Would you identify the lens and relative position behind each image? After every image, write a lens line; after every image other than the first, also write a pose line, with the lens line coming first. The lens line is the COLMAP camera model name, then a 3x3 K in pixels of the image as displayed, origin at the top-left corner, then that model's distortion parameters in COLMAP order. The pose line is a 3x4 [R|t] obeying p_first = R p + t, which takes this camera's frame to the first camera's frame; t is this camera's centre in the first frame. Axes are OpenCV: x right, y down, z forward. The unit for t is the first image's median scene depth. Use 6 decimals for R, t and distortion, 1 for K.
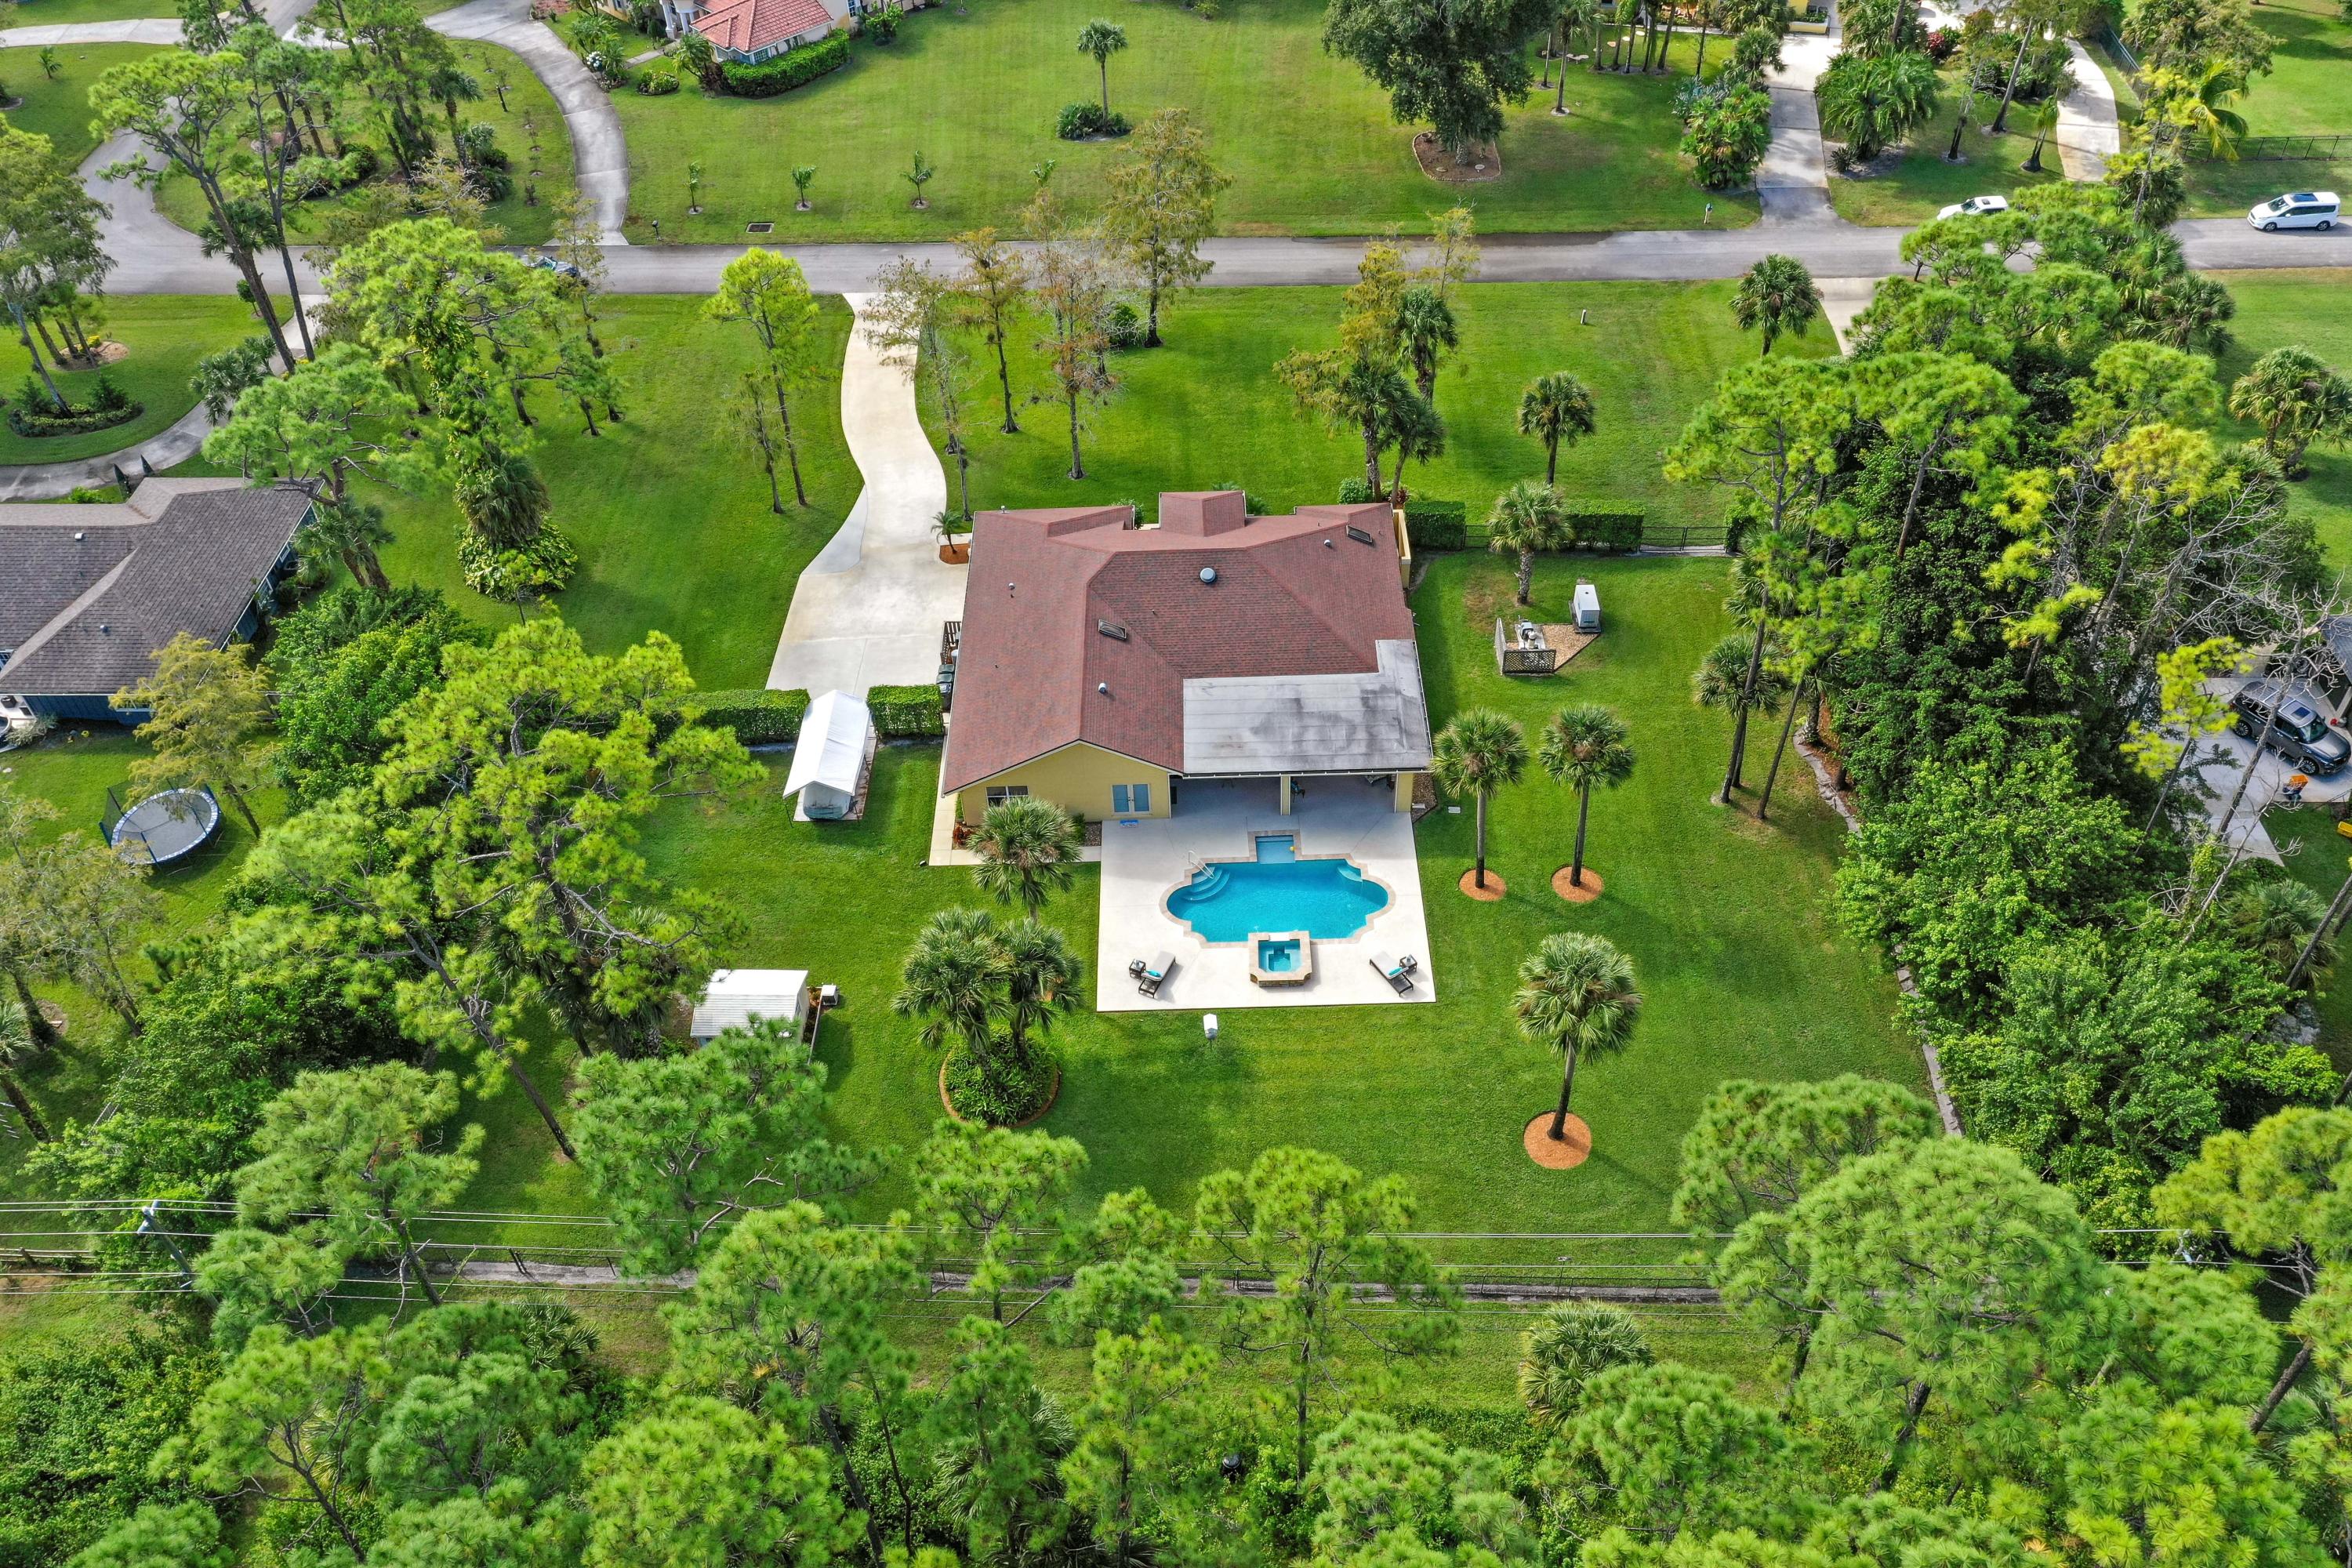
lens RADIAL K [[1930.6, 0, 1176.0], [0, 1930.6, 784.0], [0, 0, 1]] dist [0.017966, 0.004798]
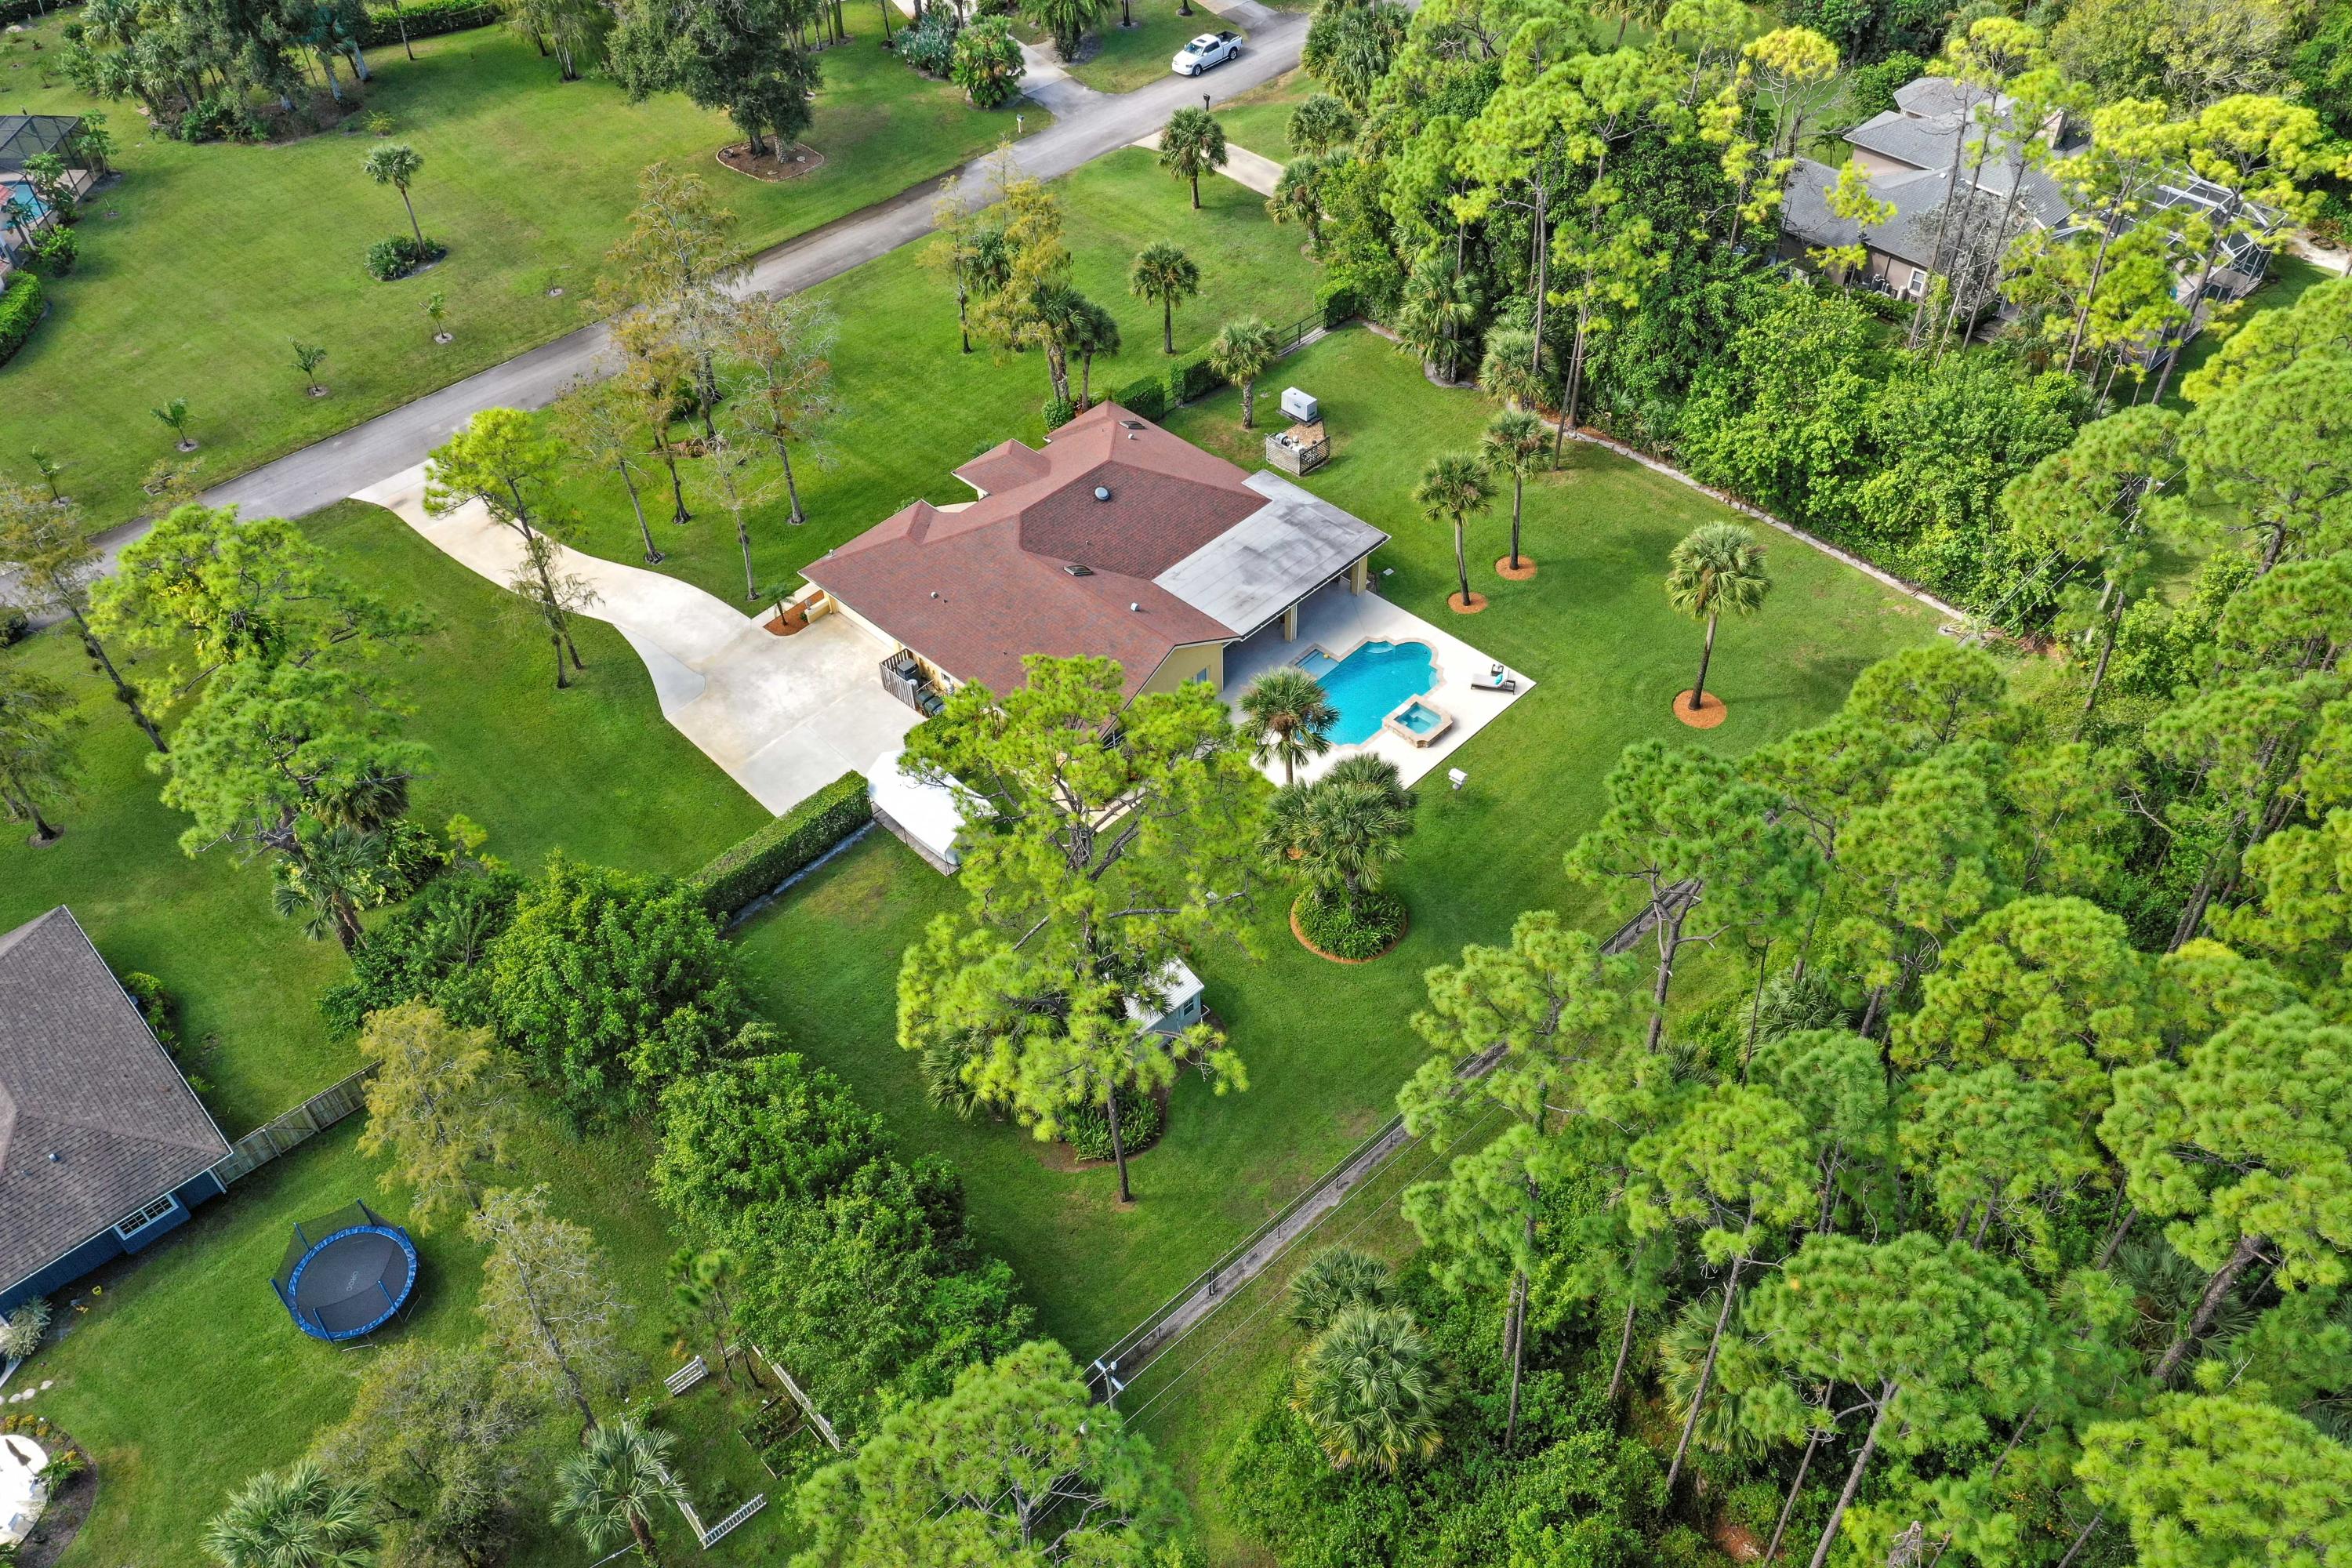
lens RADIAL K [[1930.6, 0, 1176.0], [0, 1930.6, 784.0], [0, 0, 1]] dist [0.017966, 0.004798]
pose [[0.693095, -0.482520, 0.535531, -0.579062], [0.500061, 0.856933, 0.124919, -0.079597], [-0.519190, 0.181217, 0.835226, 0.107862]]
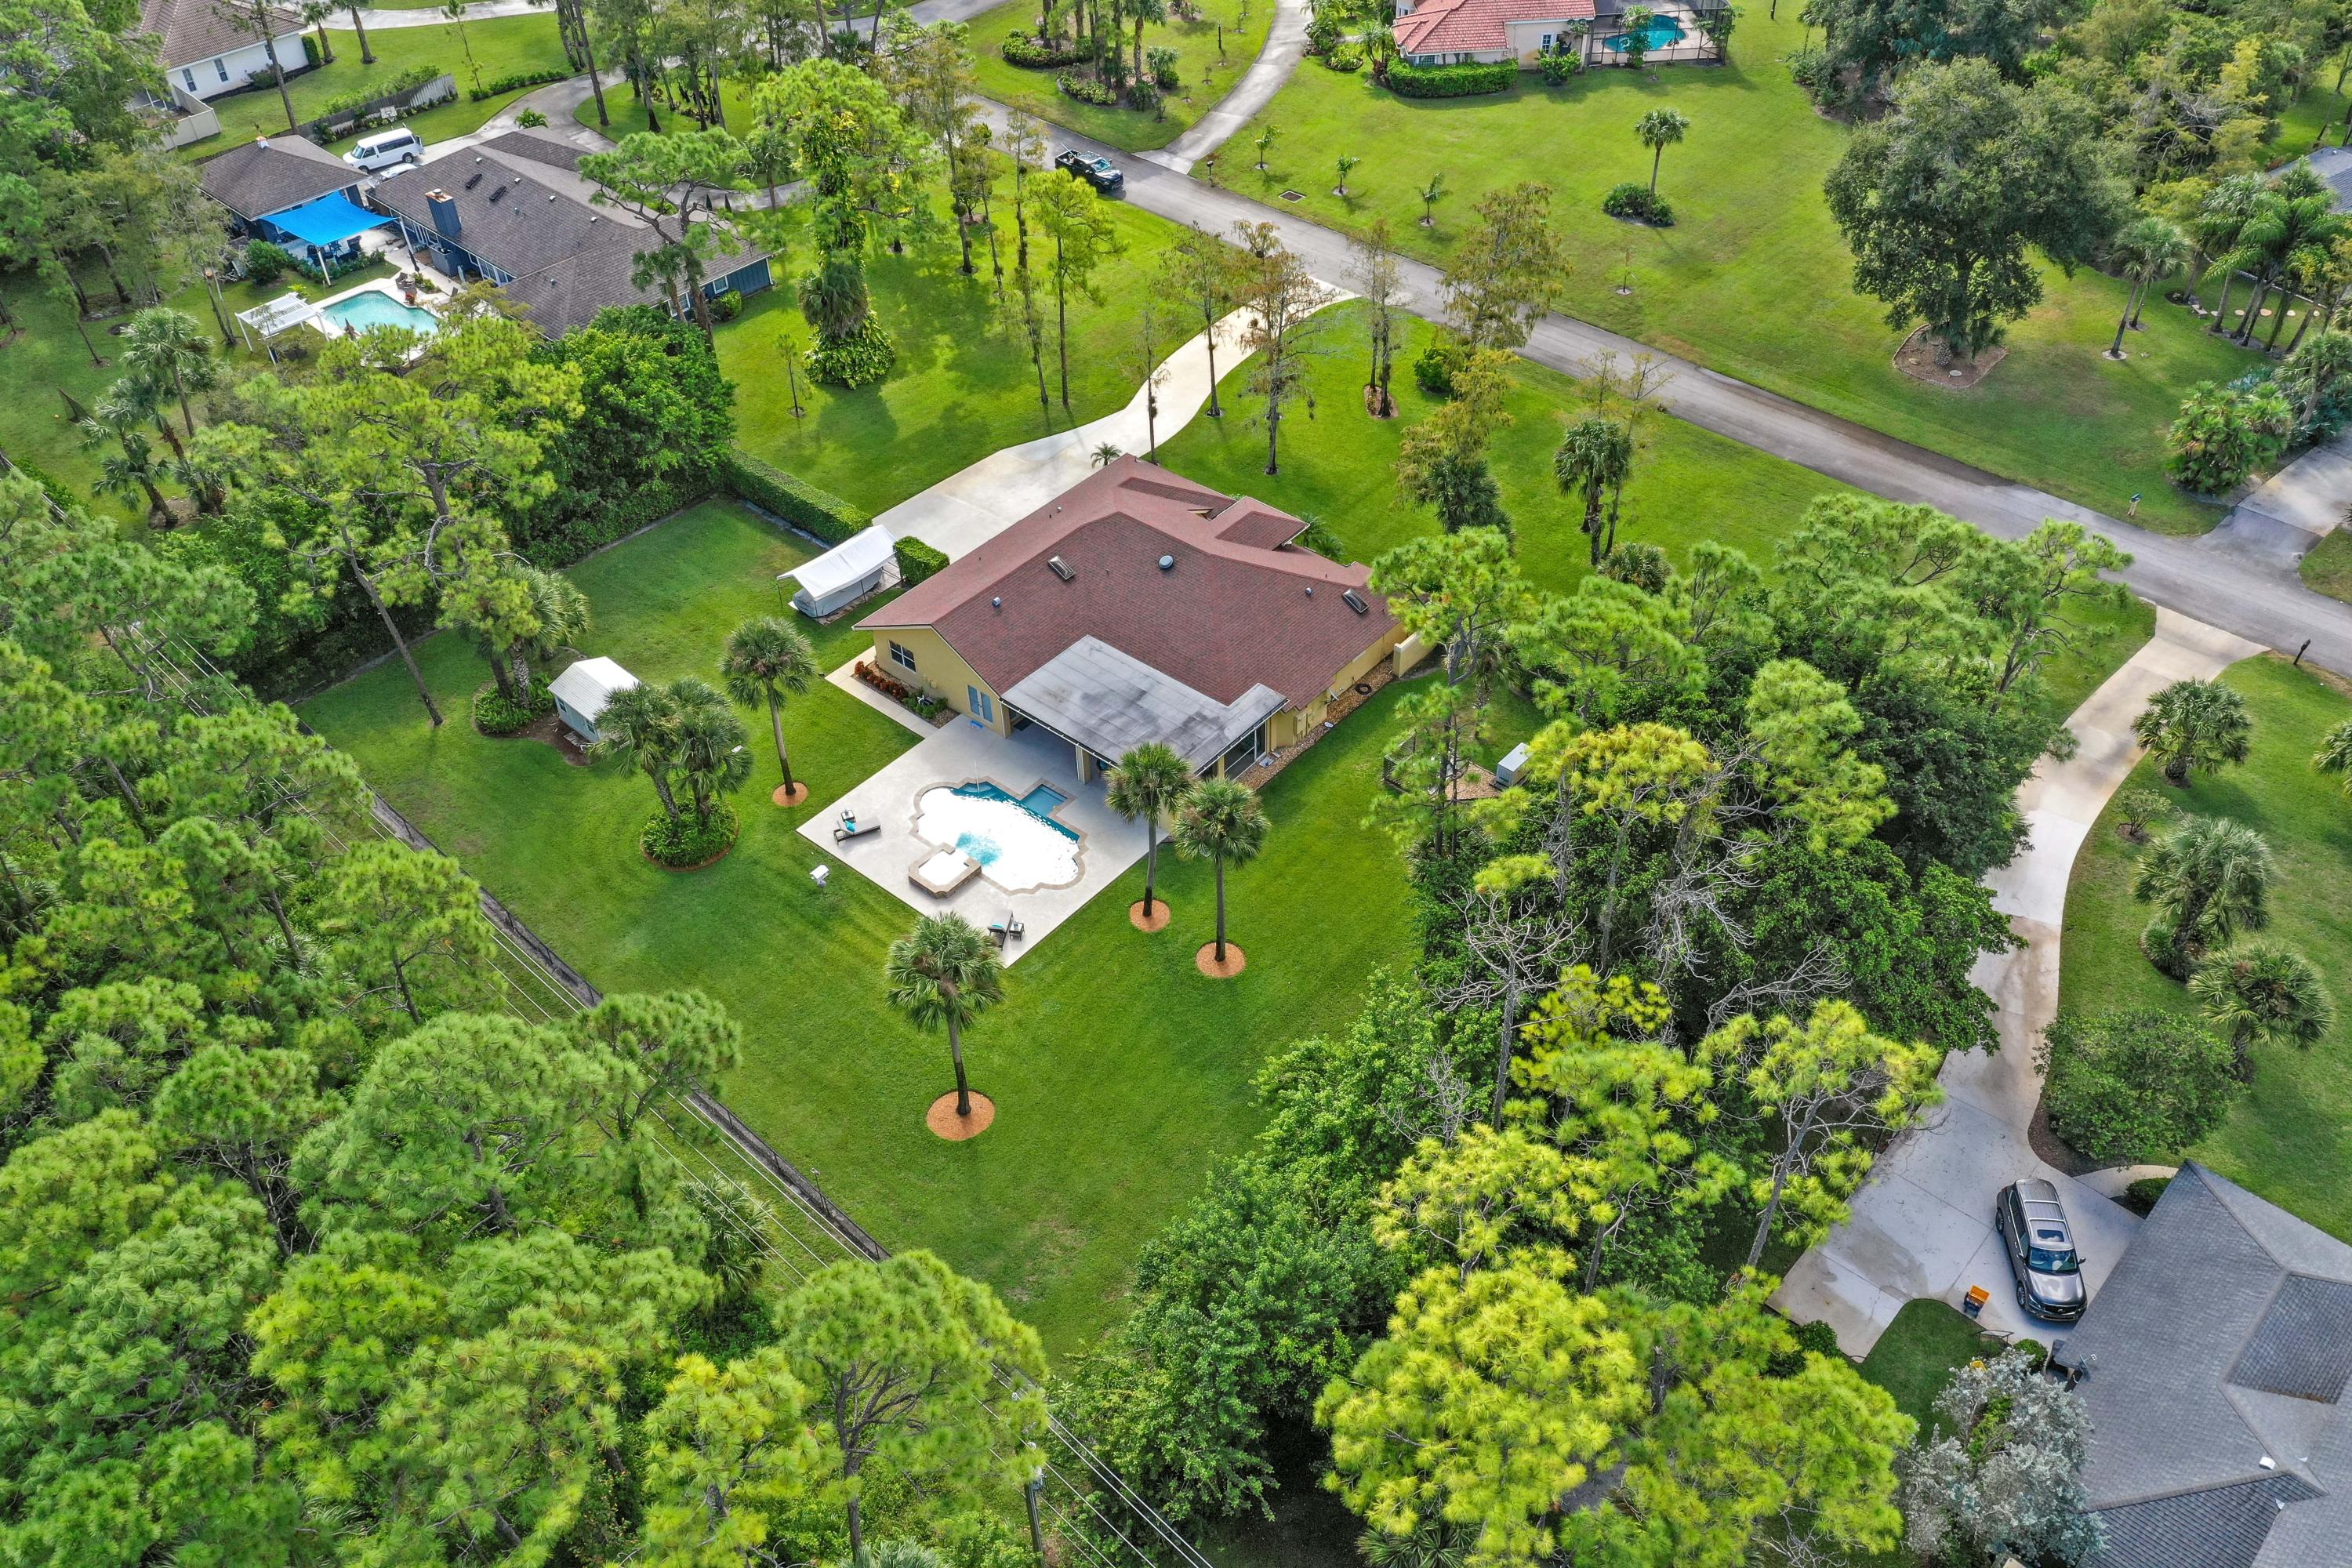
lens RADIAL K [[1930.6, 0, 1176.0], [0, 1930.6, 784.0], [0, 0, 1]] dist [0.017966, 0.004798]
pose [[0.747939, 0.446011, -0.491591, 0.571296], [-0.456041, 0.883423, 0.107663, -0.111789], [0.482301, 0.143660, 0.864145, 0.098480]]
